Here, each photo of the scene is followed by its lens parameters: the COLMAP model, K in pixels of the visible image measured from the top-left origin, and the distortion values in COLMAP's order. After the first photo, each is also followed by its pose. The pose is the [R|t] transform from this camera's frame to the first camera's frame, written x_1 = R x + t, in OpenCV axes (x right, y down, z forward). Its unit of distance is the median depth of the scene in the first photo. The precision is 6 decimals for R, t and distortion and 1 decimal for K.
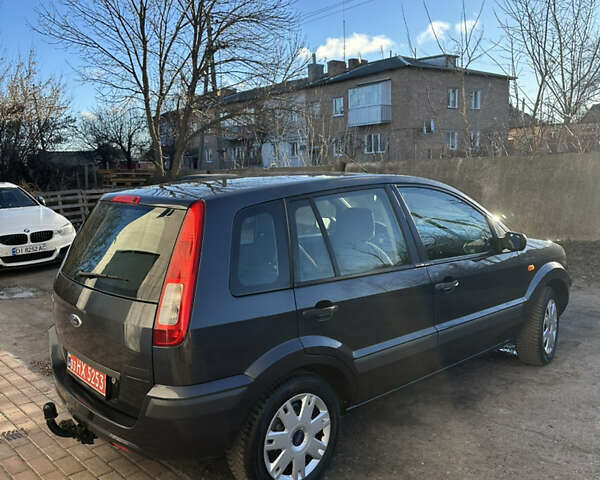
lens RADIAL K [[564.0, 0, 301.7], [0, 564.0, 256.1], [0, 0, 1]] dist [0.106548, -0.180089]
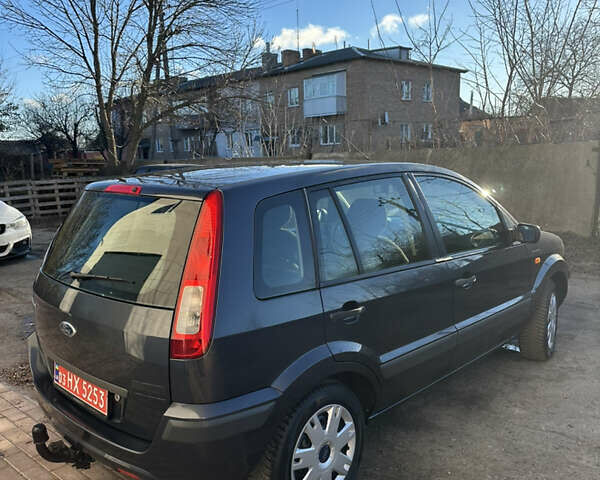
lens RADIAL K [[564.0, 0, 301.7], [0, 564.0, 256.1], [0, 0, 1]] dist [0.106548, -0.180089]
pose [[0.996324, -0.010472, 0.085017, -0.073744], [0.009194, 0.999839, 0.015405, -0.005414], [-0.085164, -0.014566, 0.996260, 0.067343]]
